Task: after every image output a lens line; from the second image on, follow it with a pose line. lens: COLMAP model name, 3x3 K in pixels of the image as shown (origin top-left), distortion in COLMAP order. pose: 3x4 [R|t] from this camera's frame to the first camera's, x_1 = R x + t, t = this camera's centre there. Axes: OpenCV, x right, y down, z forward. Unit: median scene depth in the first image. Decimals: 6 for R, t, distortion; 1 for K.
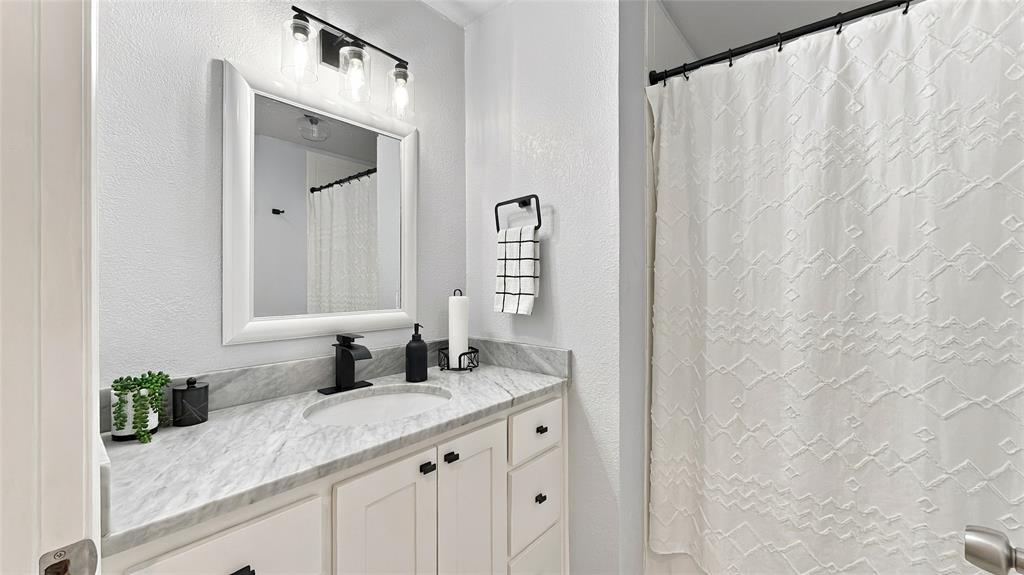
lens RADIAL K [[406.9, 0, 509.7], [0, 406.9, 272.9], [0, 0, 1]] dist [0.000371, -0.000015]
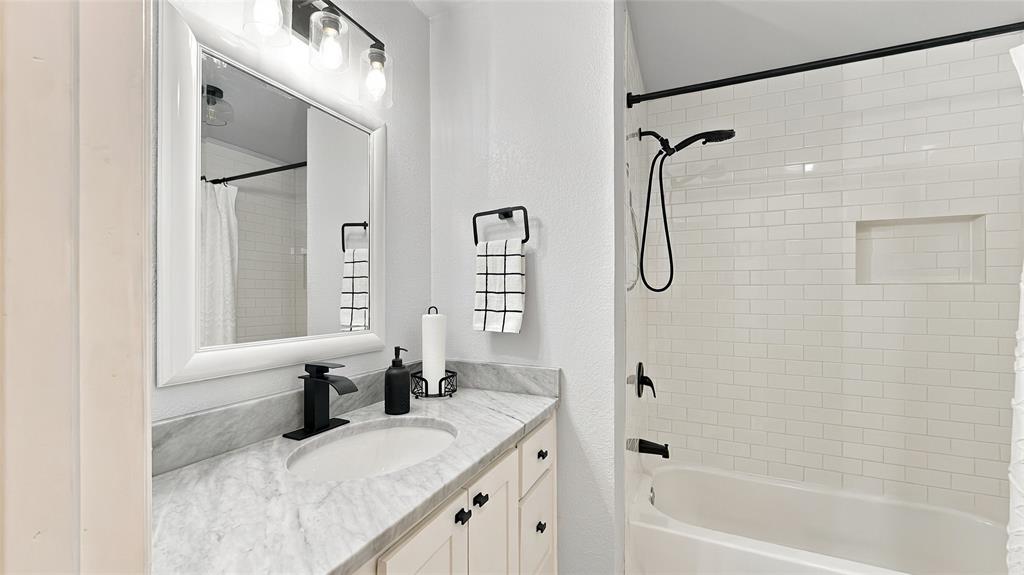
lens RADIAL K [[405.9, 0, 512.0], [0, 405.9, 287.5], [0, 0, 1]] dist [-0.000292, 0.000019]
pose [[0.961862, 0.006438, 0.273461, -0.223634], [-0.006727, 0.999977, 0.000118, -0.003119], [-0.273454, -0.001953, 0.961883, 0.098514]]
